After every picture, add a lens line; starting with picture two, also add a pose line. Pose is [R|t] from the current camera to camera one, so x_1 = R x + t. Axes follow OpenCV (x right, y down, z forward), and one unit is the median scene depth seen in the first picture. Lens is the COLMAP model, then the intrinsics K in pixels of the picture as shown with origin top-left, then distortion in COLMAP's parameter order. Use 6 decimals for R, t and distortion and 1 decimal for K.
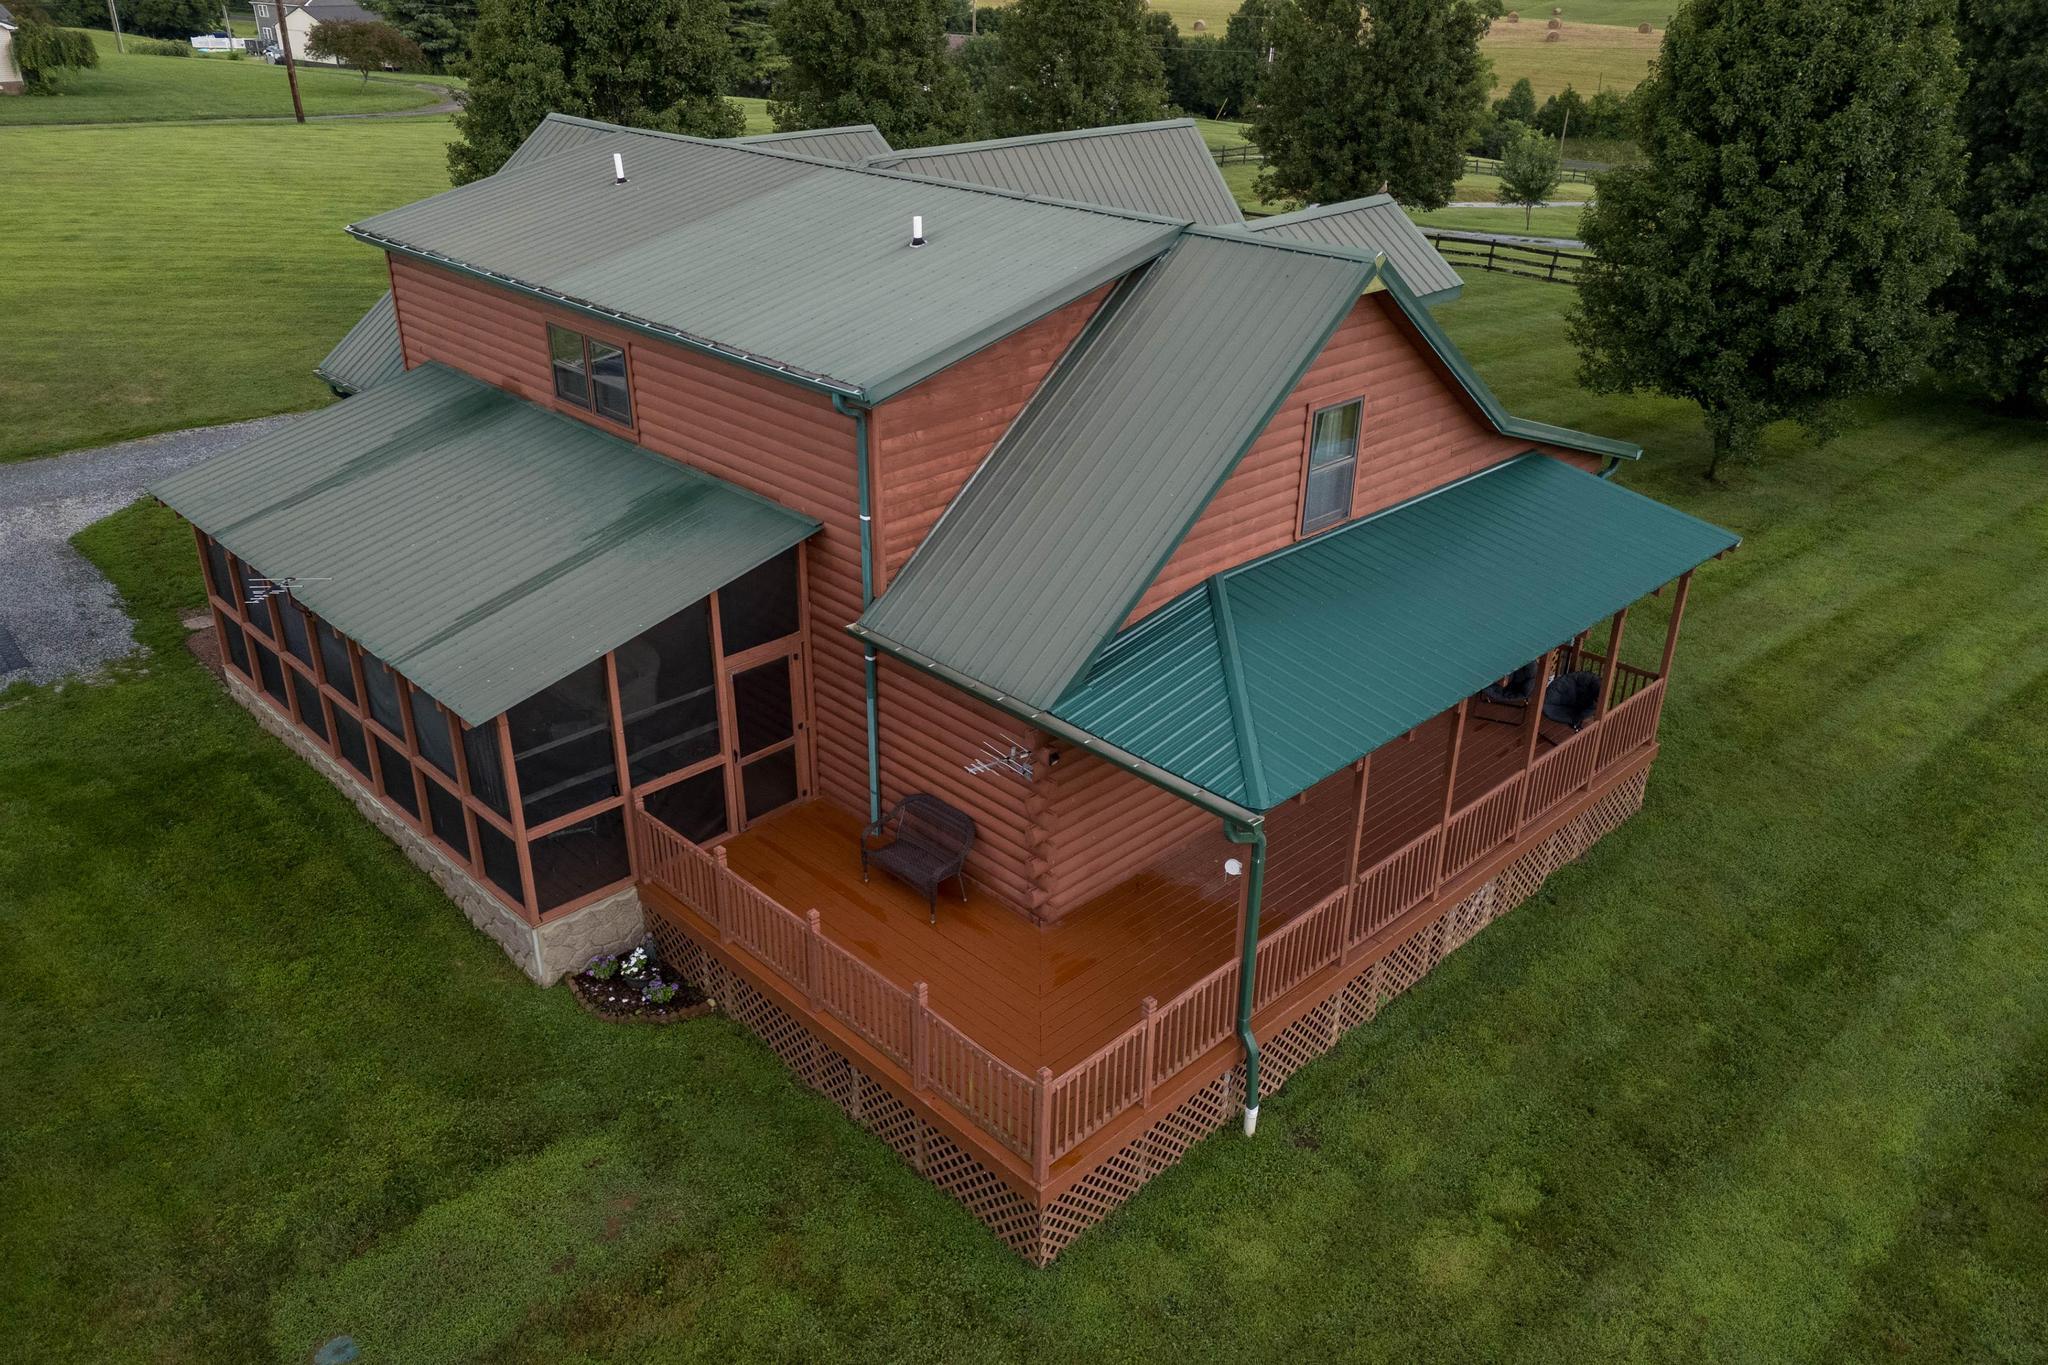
lens RADIAL K [[1545.0, 0, 1024.0], [0, 1545.0, 682.5], [0, 0, 1]] dist [0.046249, -0.014437]
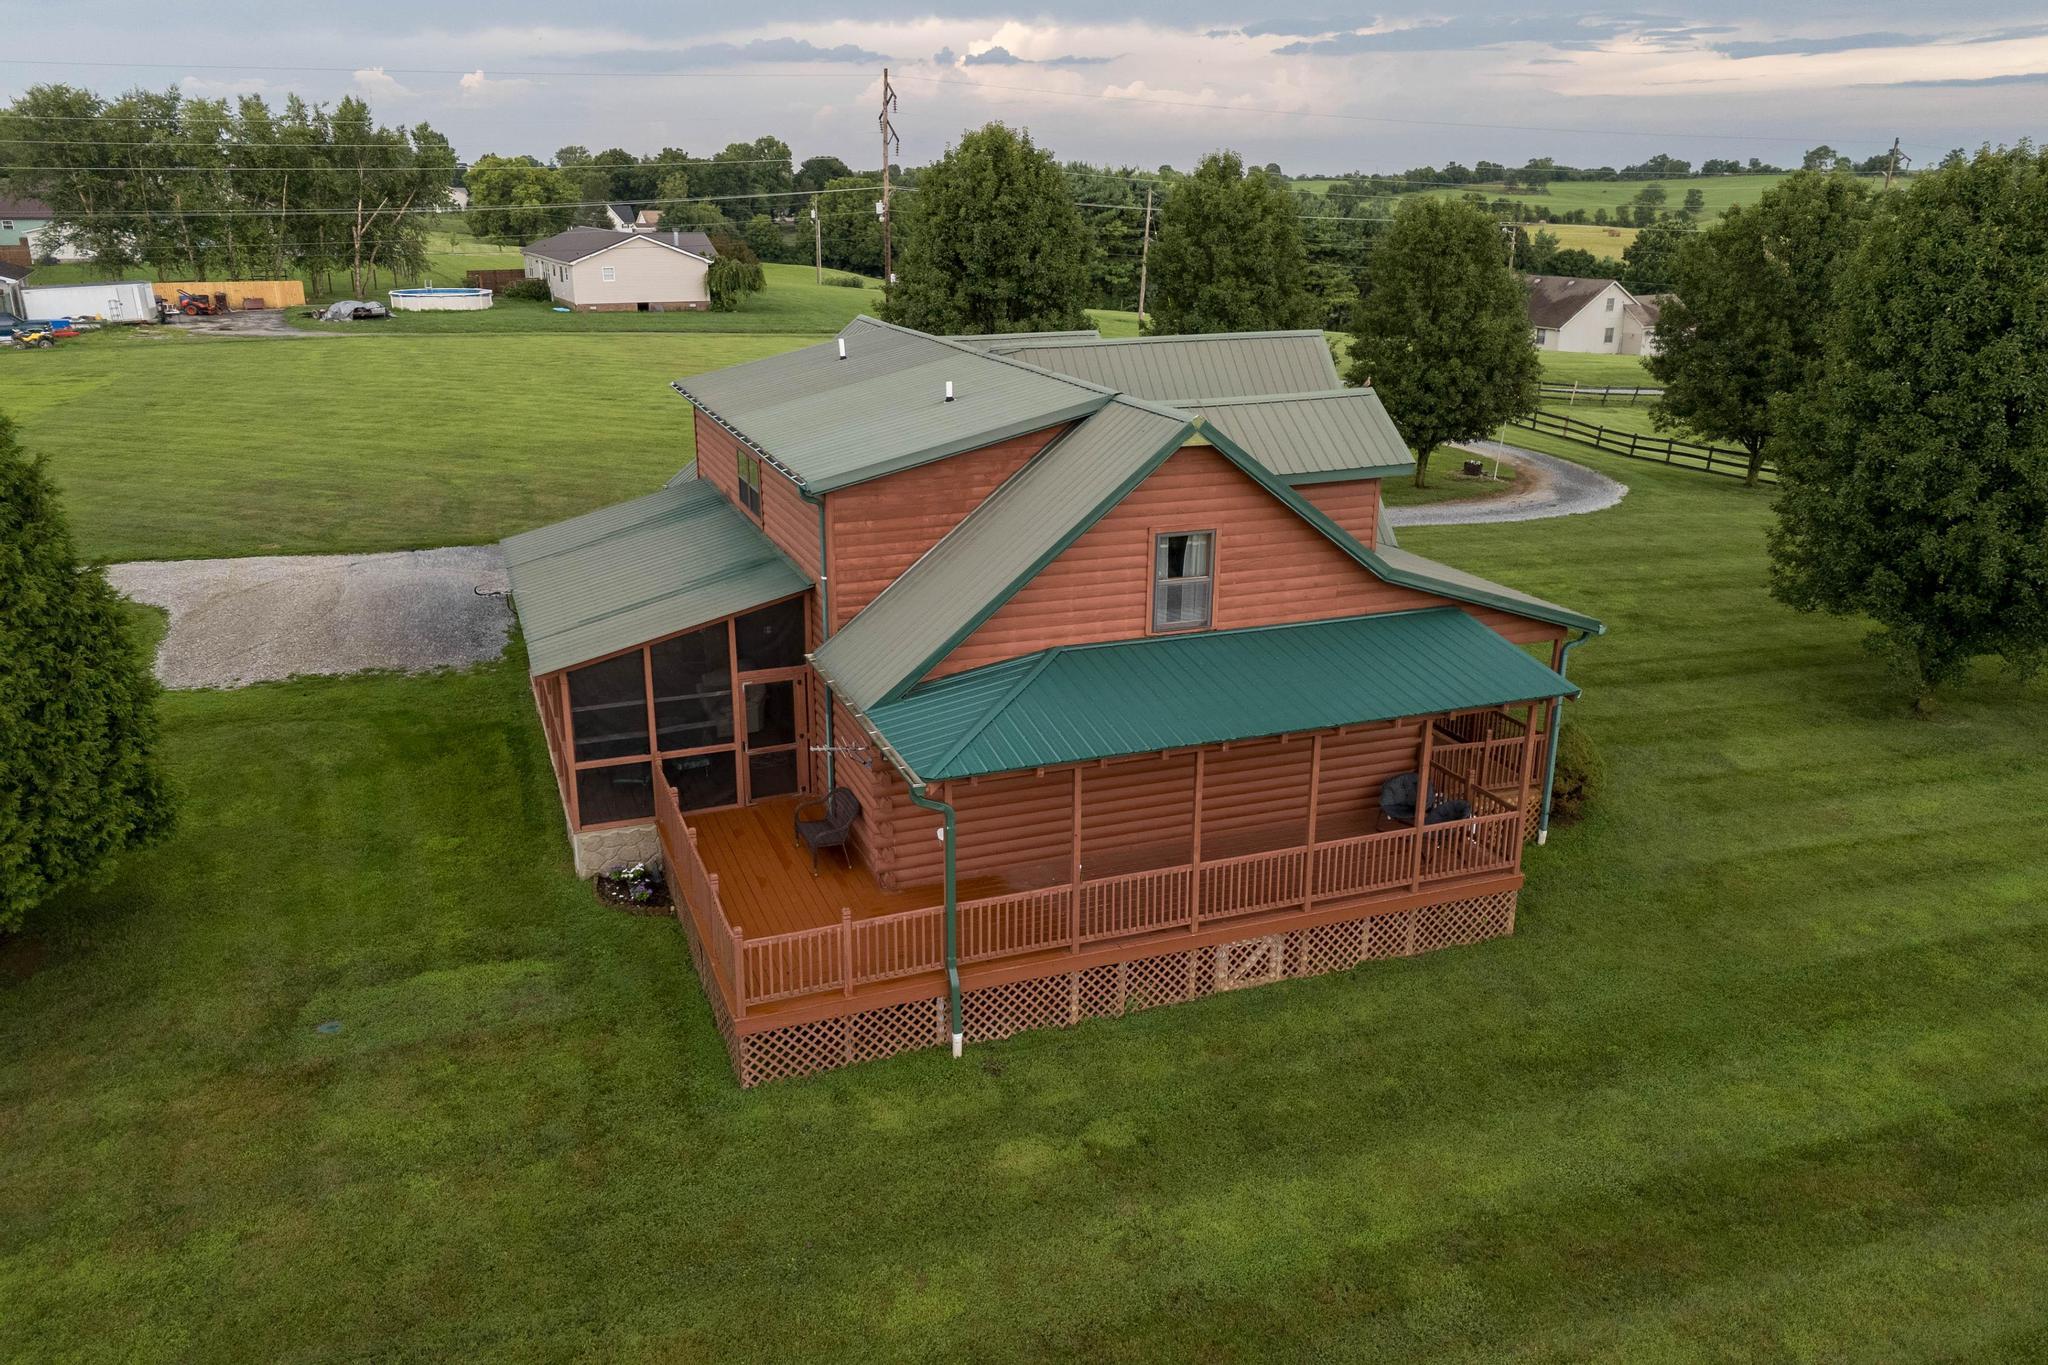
lens RADIAL K [[1557.5, 0, 995.4], [0, 1557.5, 657.6], [0, 0, 1]] dist [0.055716, -0.011612]
pose [[0.915211, 0.112132, -0.387060, 0.496148], [-0.170291, 0.978147, -0.119286, 0.088494], [0.365226, 0.175085, 0.914306, -0.185448]]
